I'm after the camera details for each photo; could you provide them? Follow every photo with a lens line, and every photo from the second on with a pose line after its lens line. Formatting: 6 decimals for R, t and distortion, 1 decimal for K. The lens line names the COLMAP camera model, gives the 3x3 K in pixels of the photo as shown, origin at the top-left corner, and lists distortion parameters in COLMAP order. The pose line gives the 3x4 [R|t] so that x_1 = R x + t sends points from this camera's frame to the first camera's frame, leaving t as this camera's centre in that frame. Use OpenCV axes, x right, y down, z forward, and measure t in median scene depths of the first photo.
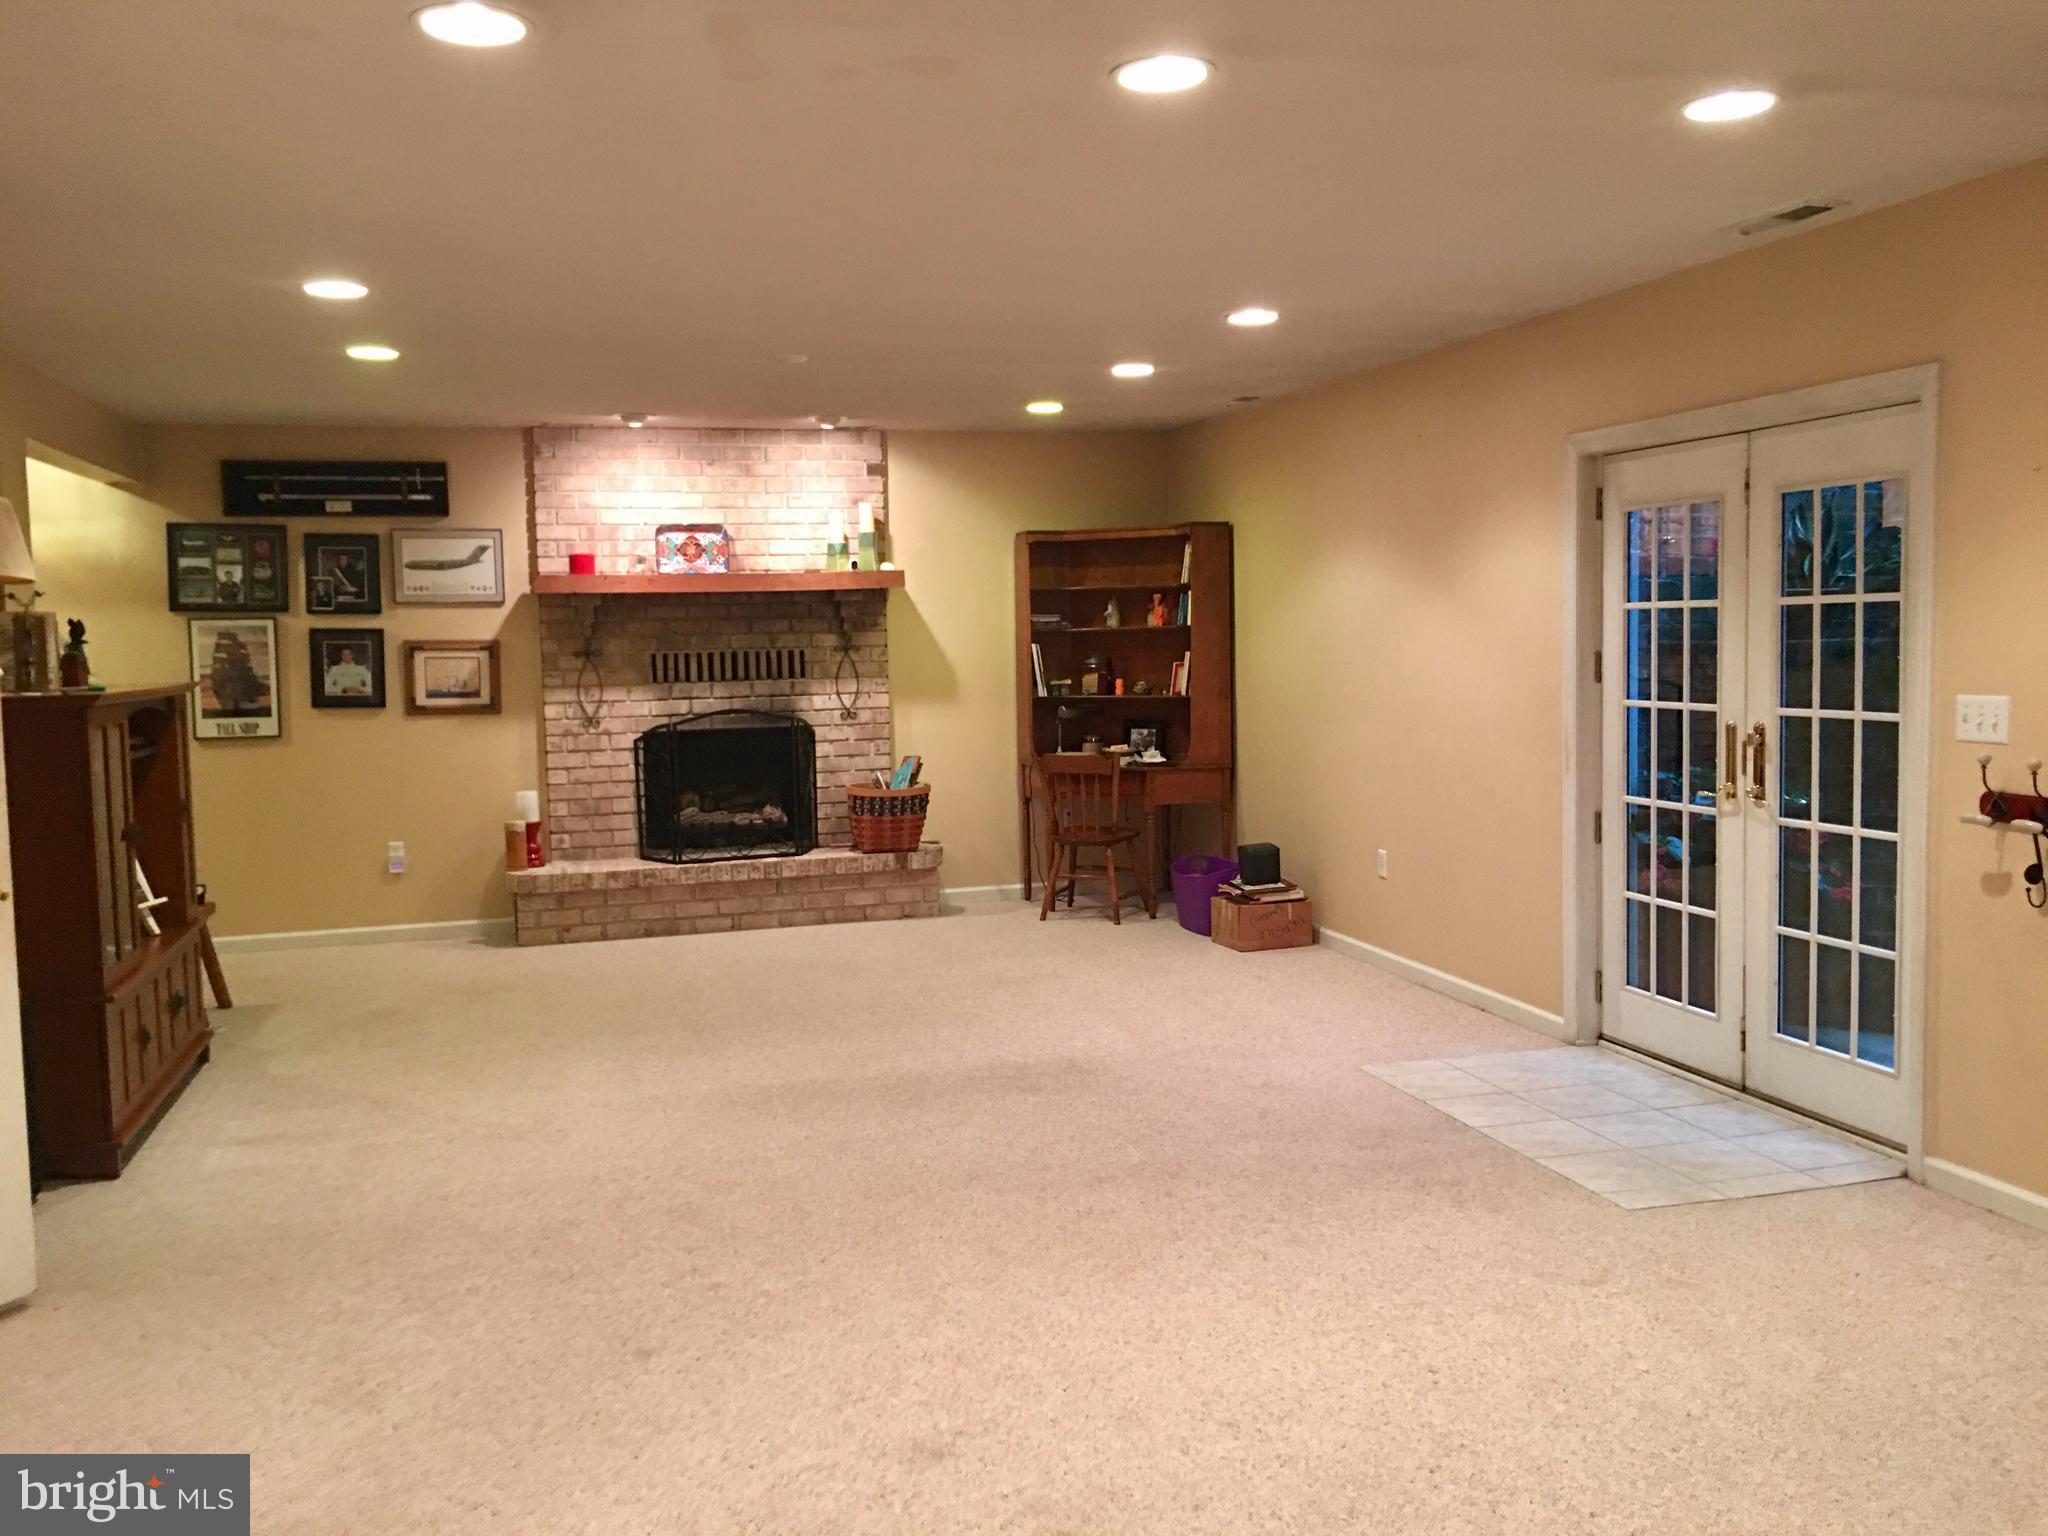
lens RADIAL K [[1725.7, 0, 1030.0], [0, 1725.7, 776.8], [0, 0, 1]] dist [0.076111, -0.094003]
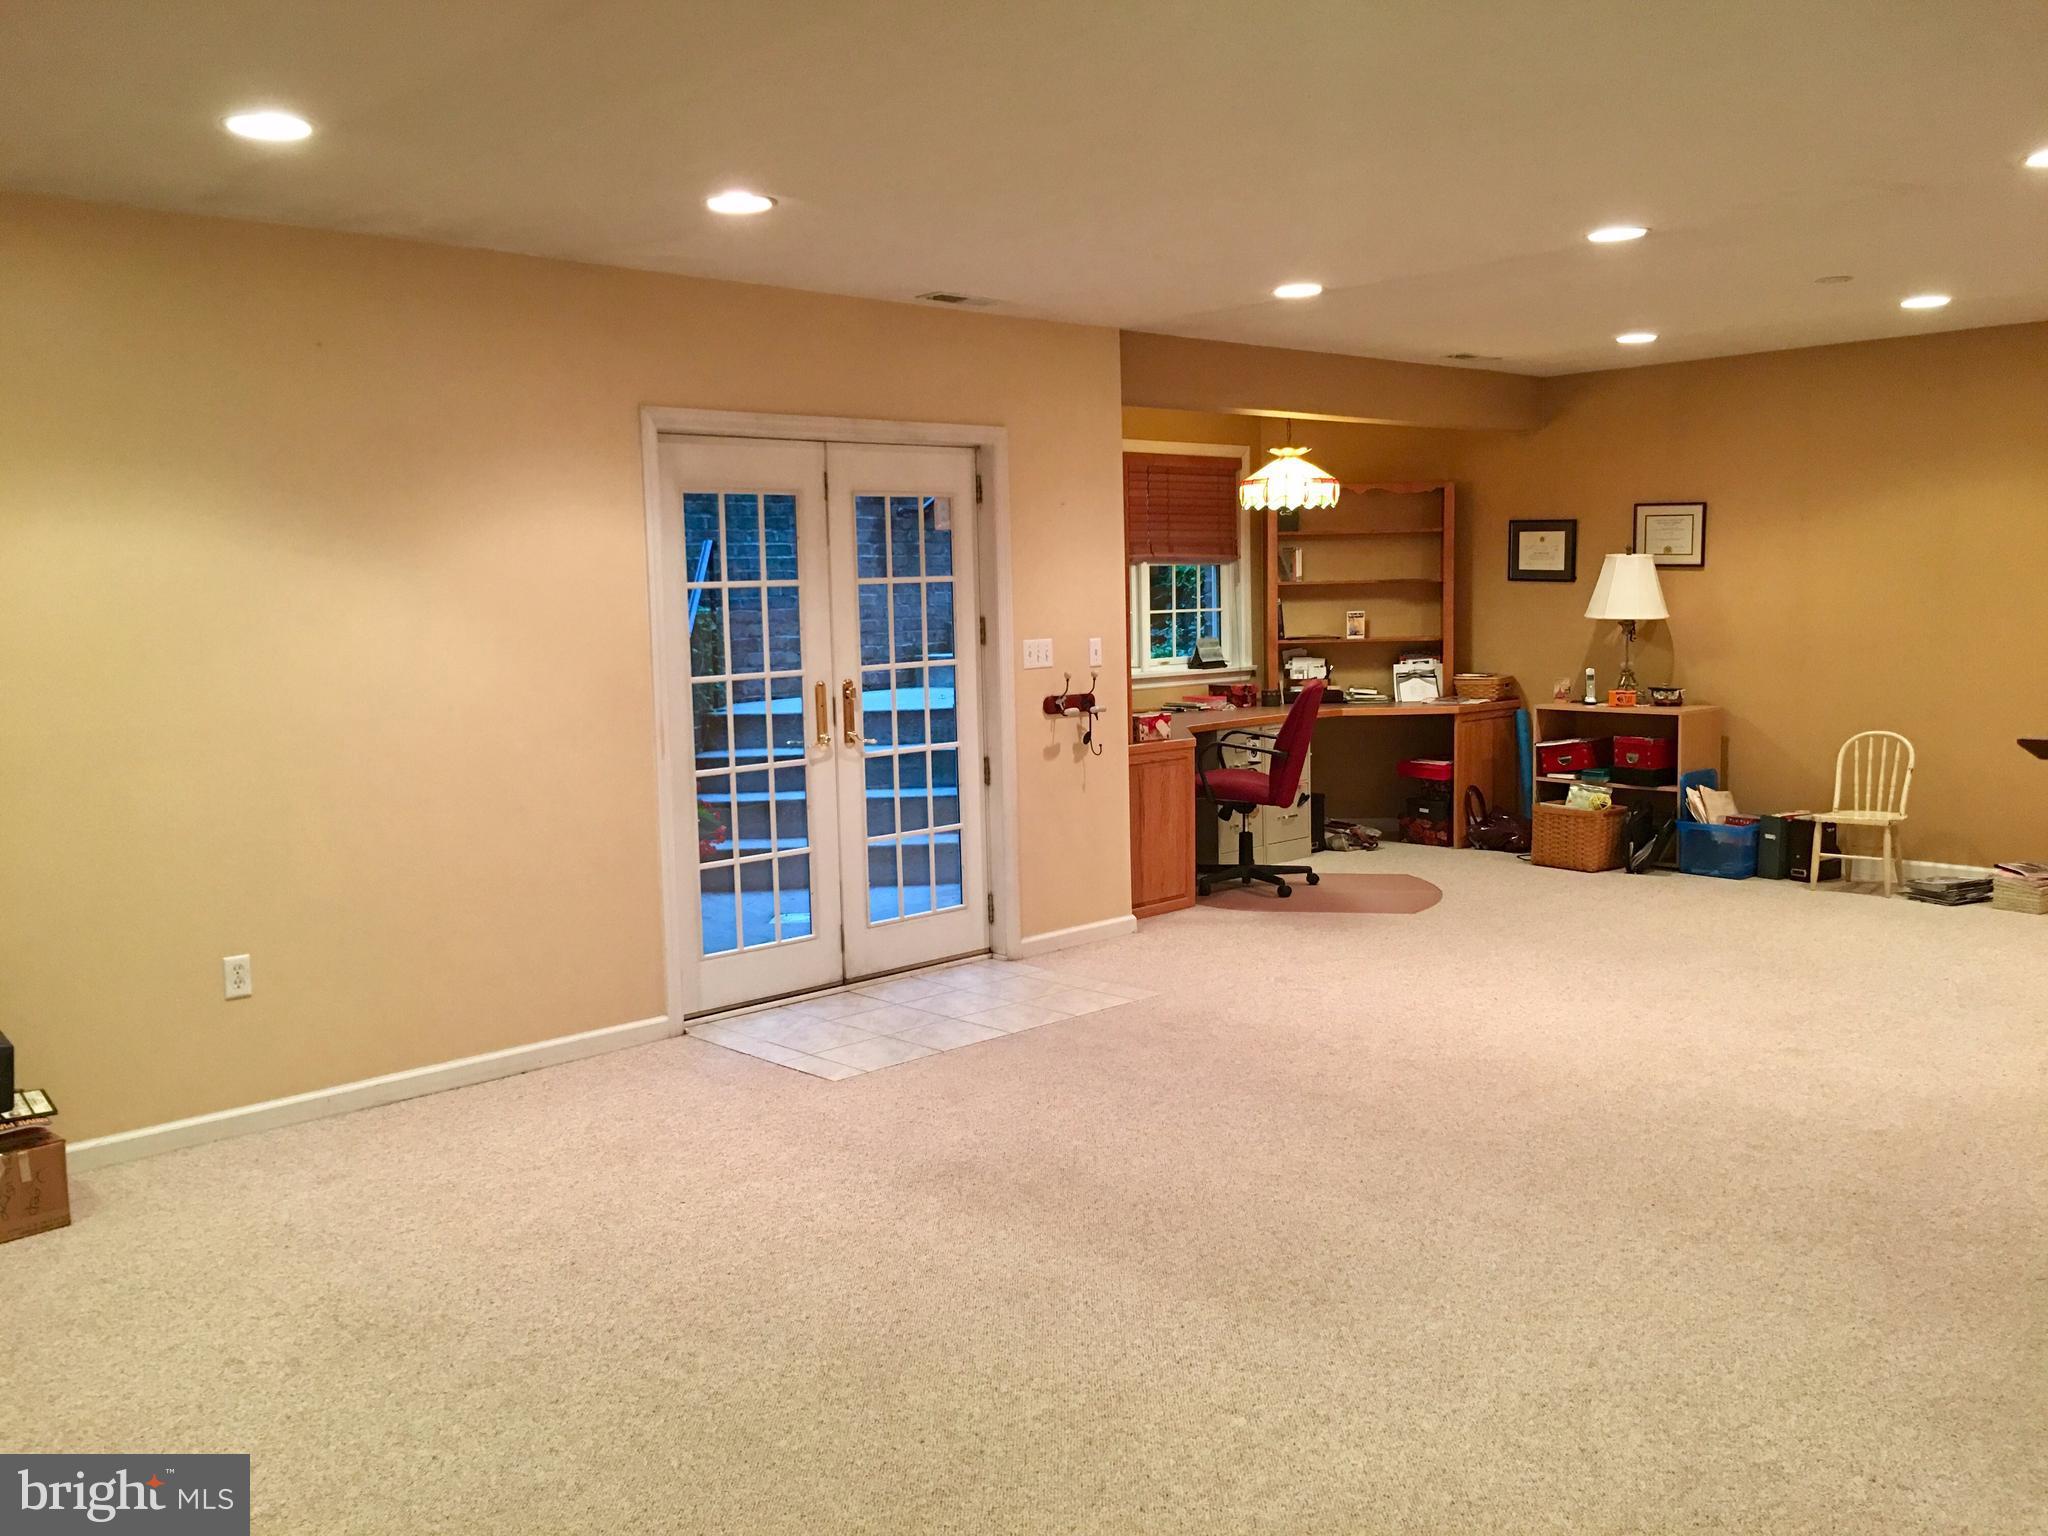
lens RADIAL K [[1725.7, 0, 1023.0], [0, 1725.7, 746.9], [0, 0, 1]] dist [0.076111, -0.094003]
pose [[-0.457953, -0.050177, 0.887559, -0.739202], [0.111926, 0.987206, 0.113560, -0.110443], [-0.881902, 0.151346, -0.446478, 1.460995]]
